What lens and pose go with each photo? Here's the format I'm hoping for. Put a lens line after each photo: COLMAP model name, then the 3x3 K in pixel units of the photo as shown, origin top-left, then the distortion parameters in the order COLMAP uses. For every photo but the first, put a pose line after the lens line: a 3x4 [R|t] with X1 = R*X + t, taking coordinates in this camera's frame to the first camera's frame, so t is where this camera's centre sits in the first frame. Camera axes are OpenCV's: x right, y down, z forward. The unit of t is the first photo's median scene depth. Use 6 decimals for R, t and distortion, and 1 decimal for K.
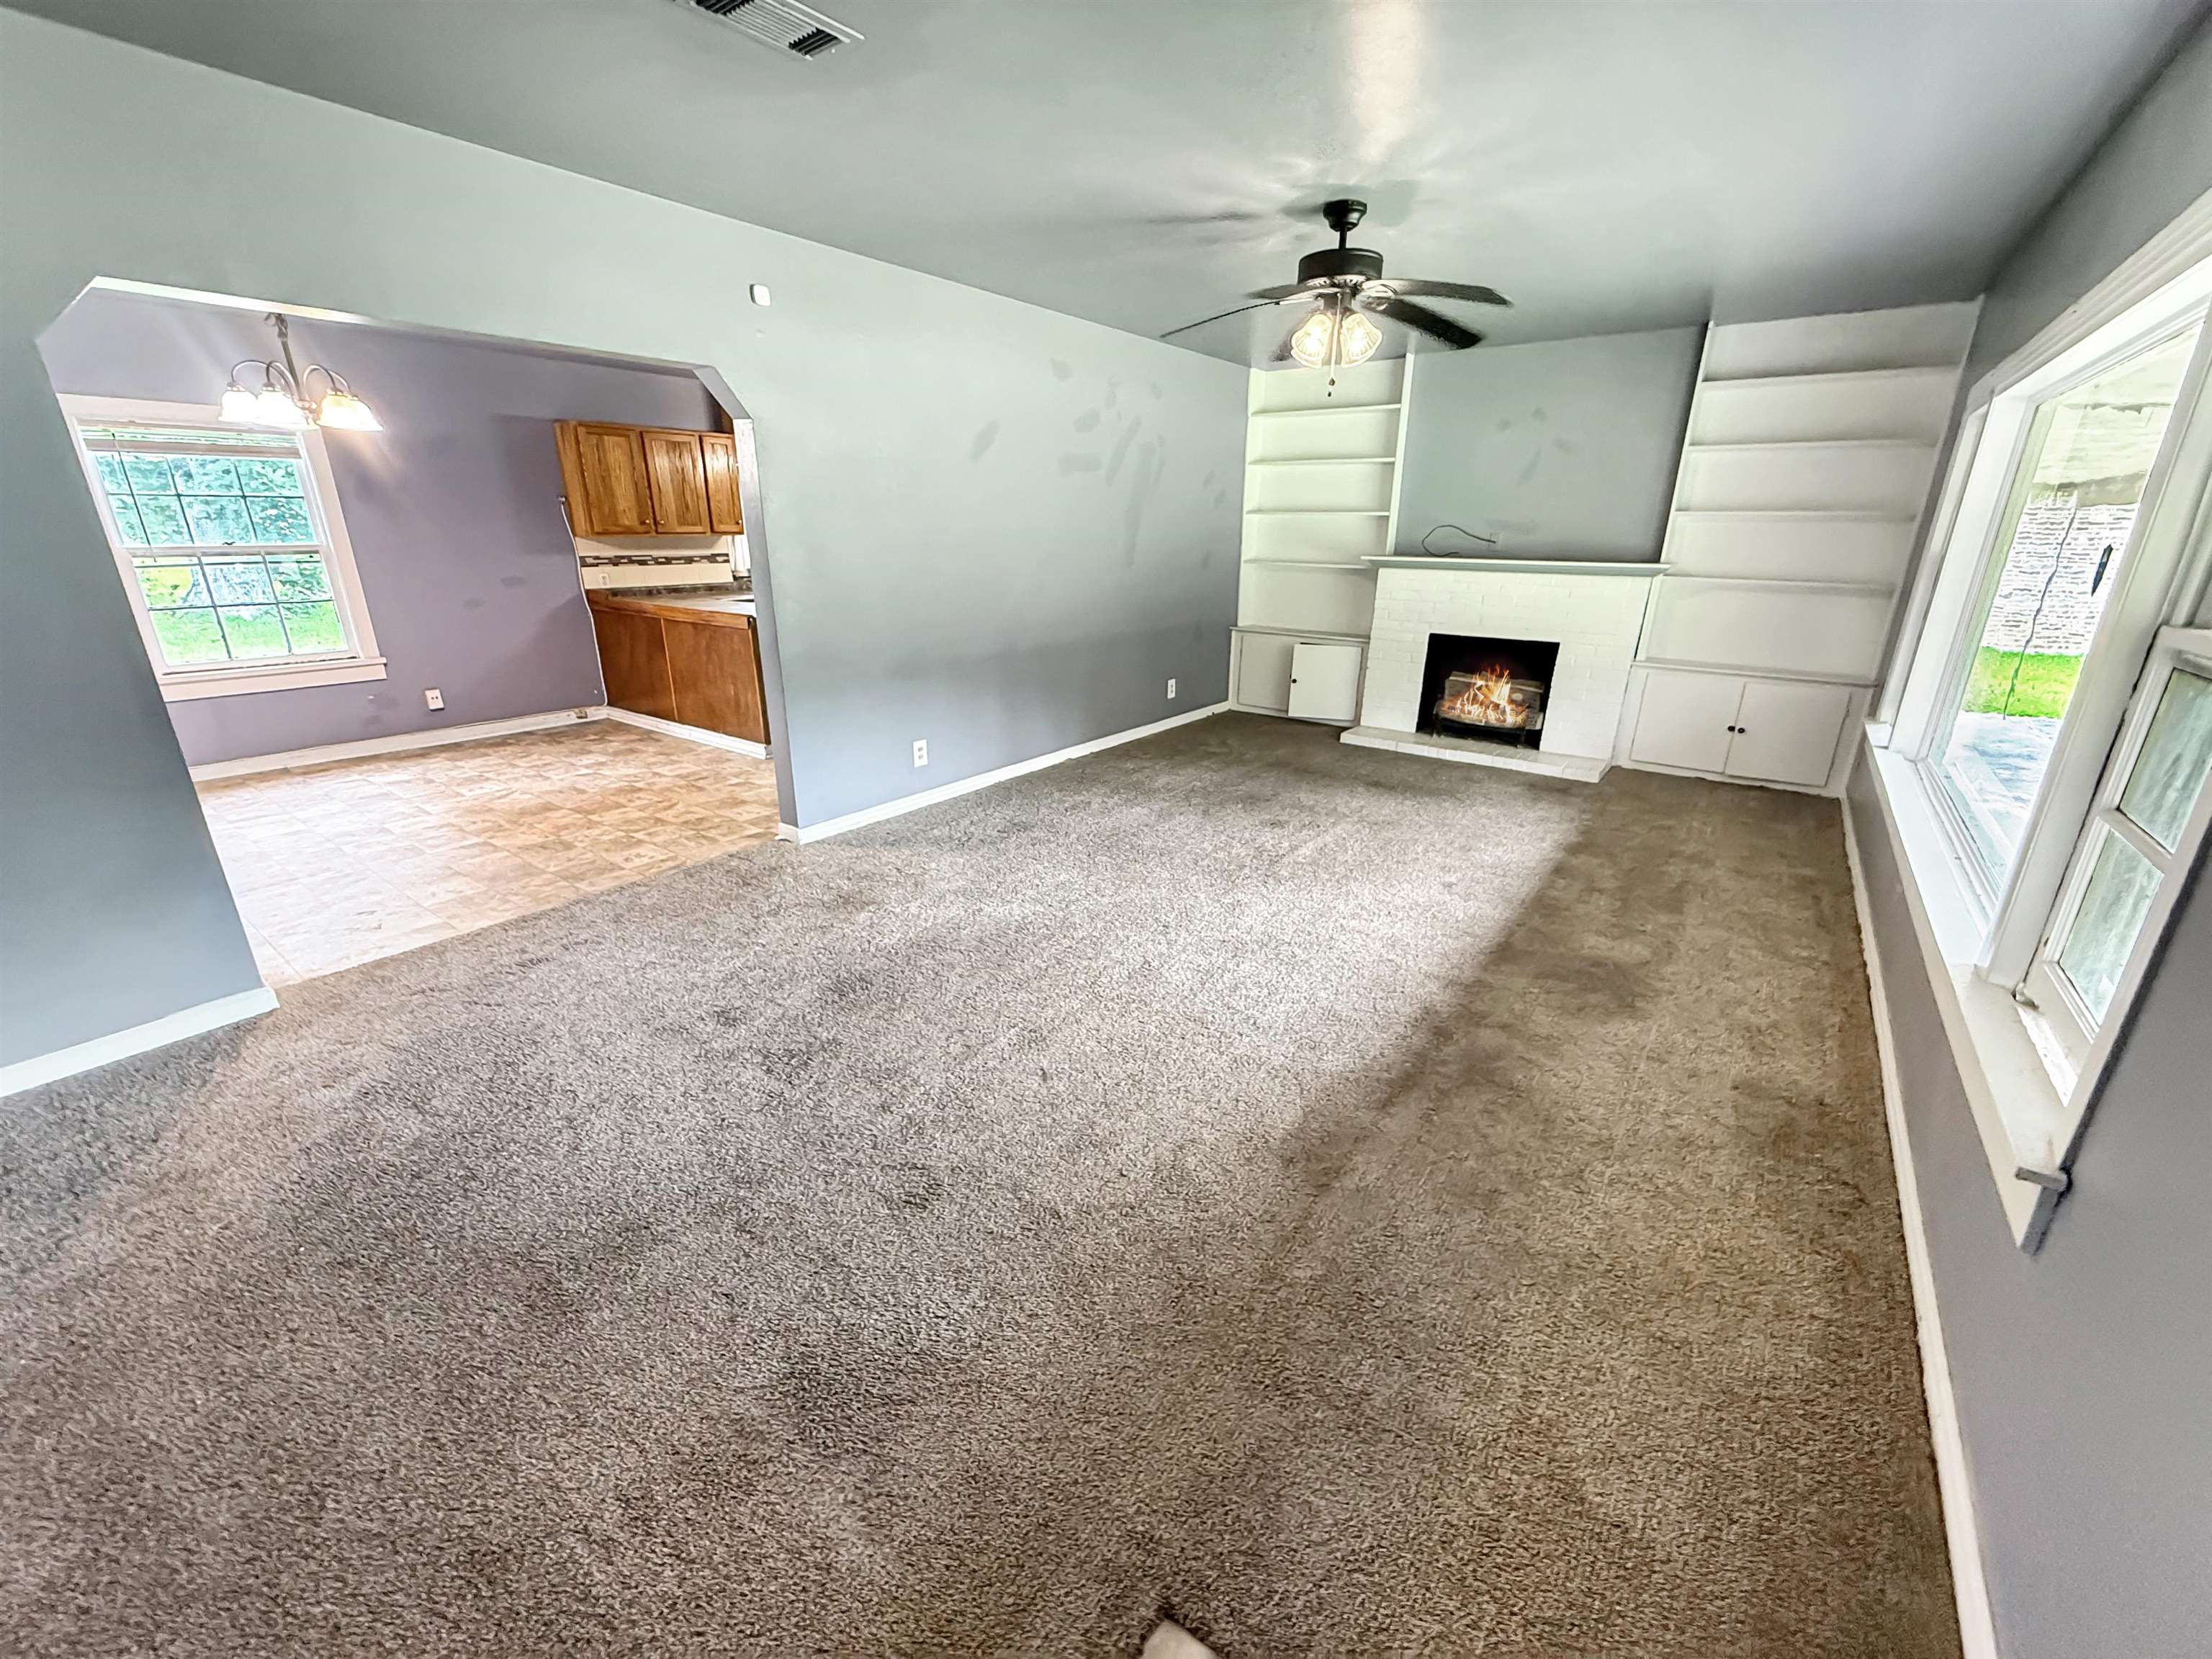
lens RADIAL K [[882.9, 0, 1102.1], [0, 882.9, 826.1], [0, 0, 1]] dist [0.000993, 0.000212]
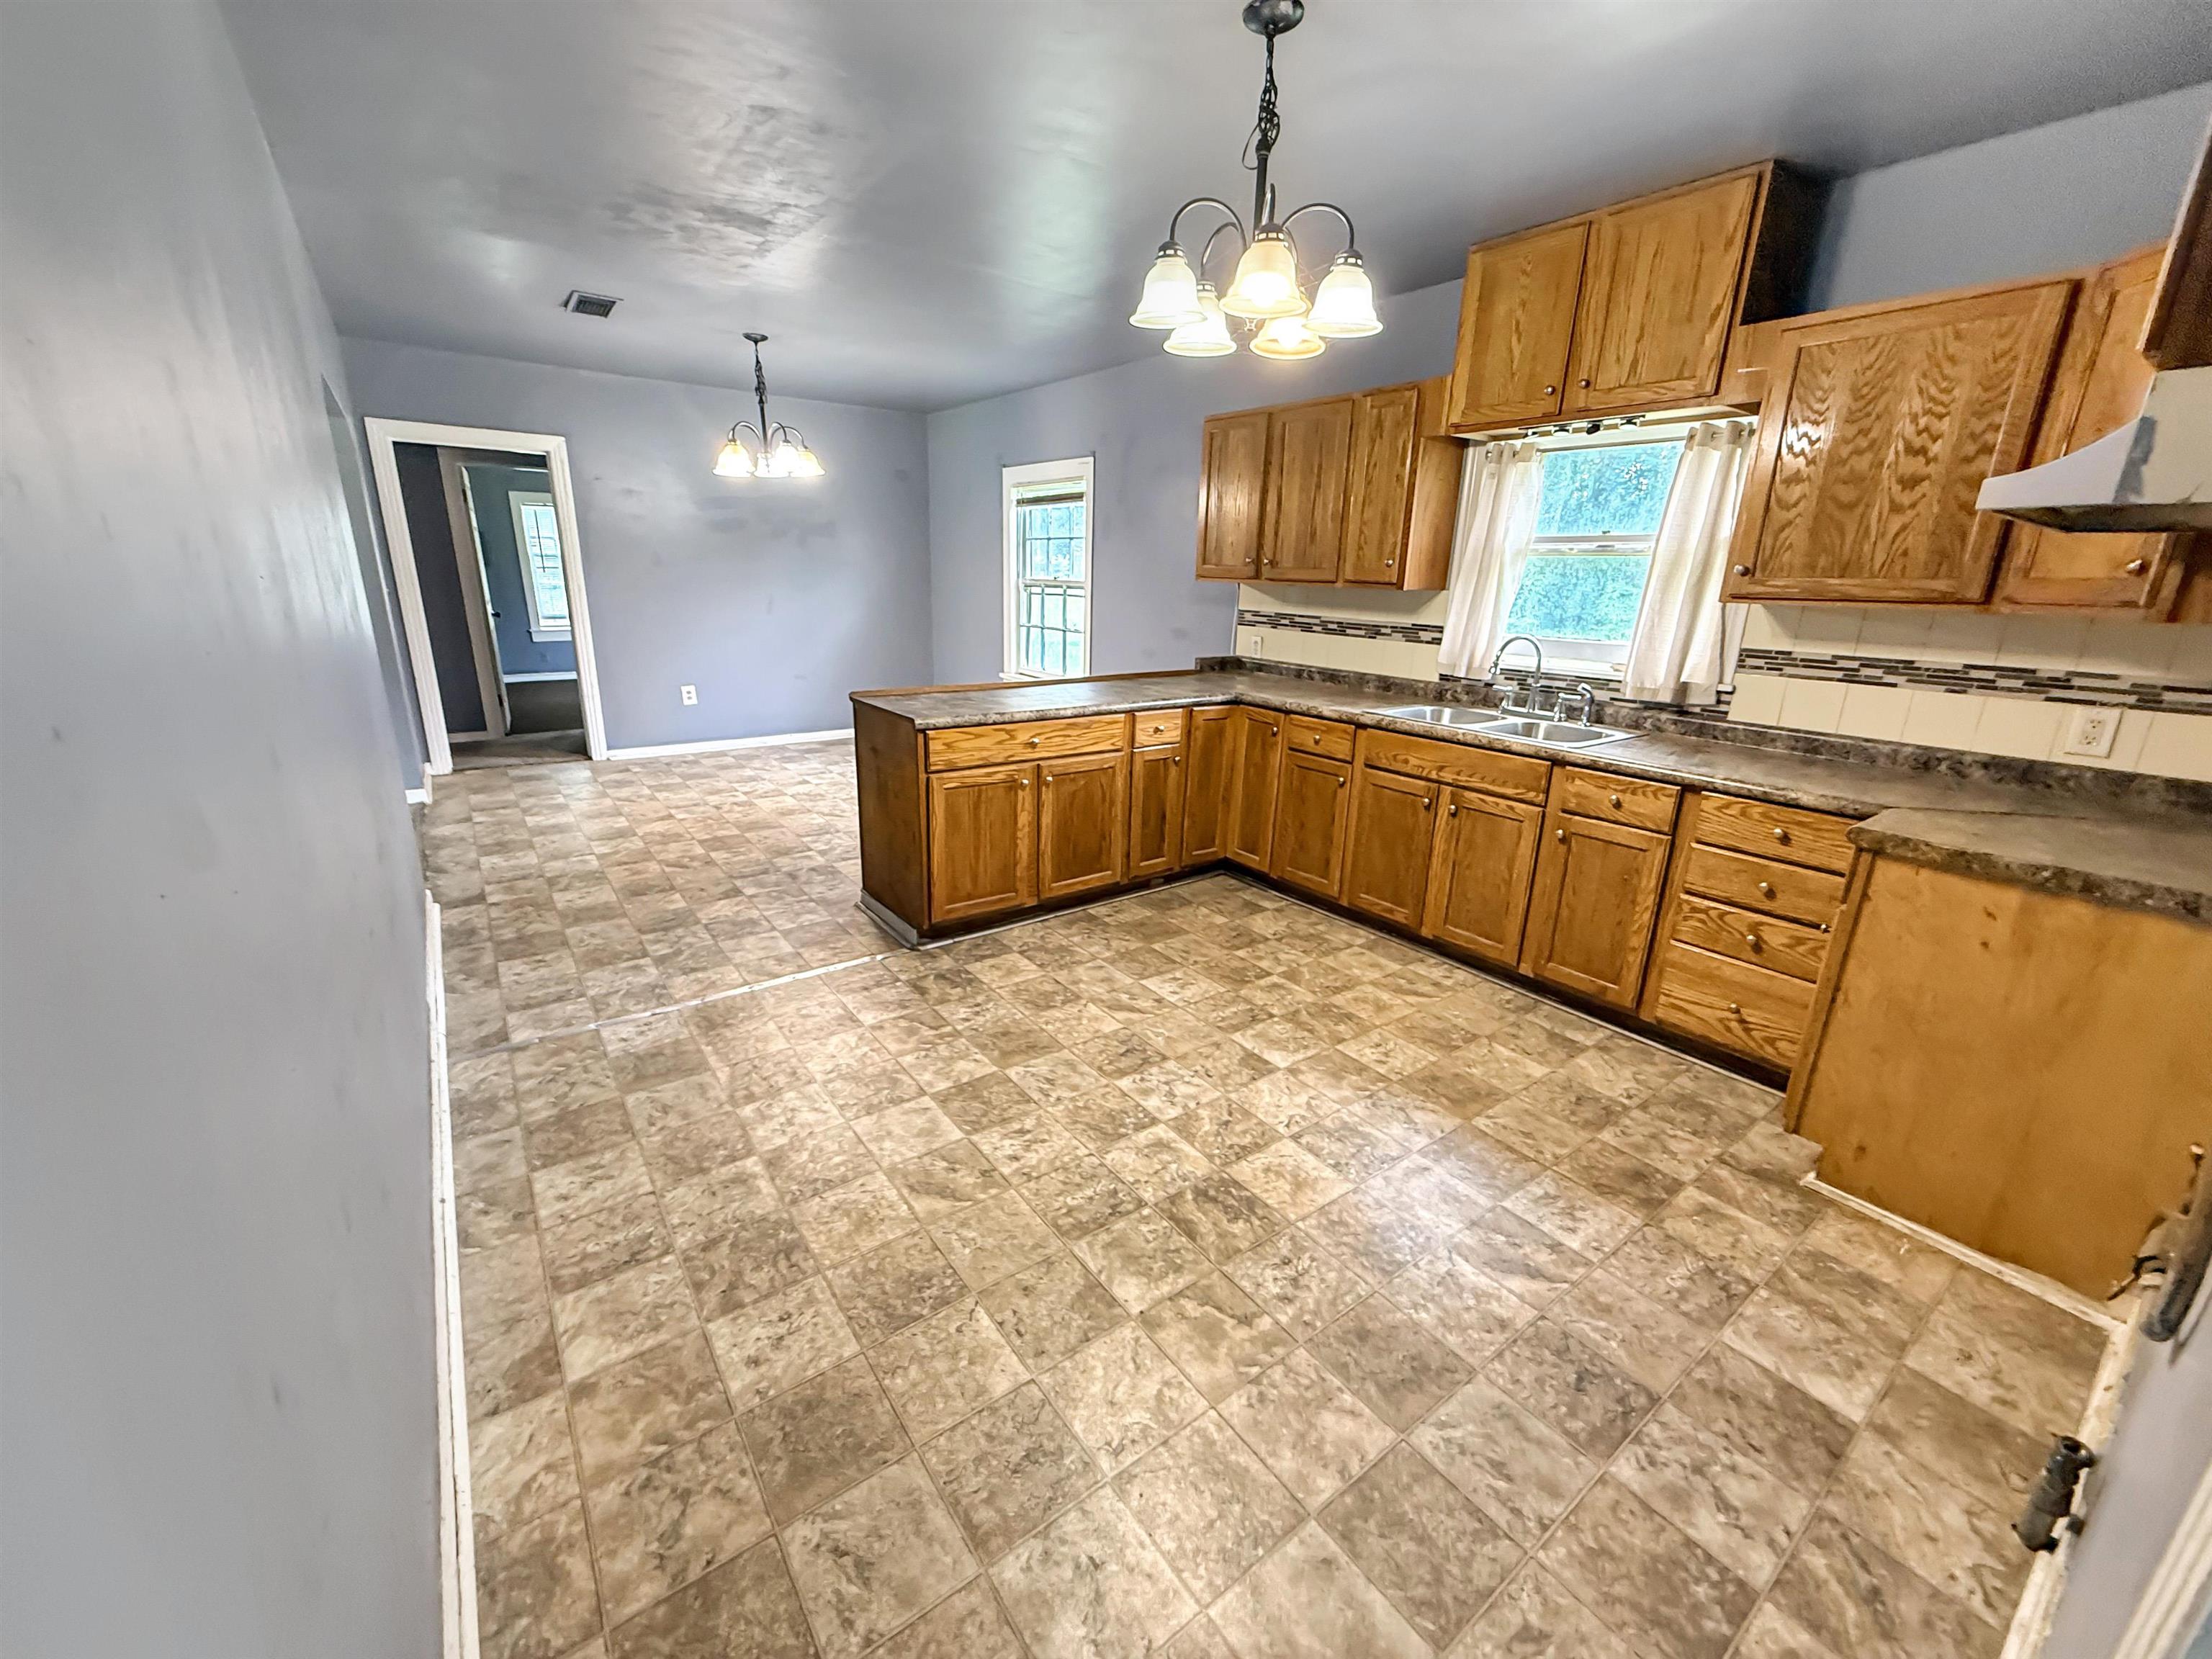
lens RADIAL K [[882.9, 0, 1104.4], [0, 882.9, 826.6], [0, 0, 1]] dist [0.000993, 0.000212]
pose [[-0.283766, 0.262246, -0.922336, 0.187929], [-0.335064, 0.874124, 0.351624, -0.501714], [0.898448, 0.408821, -0.160177, 1.489826]]
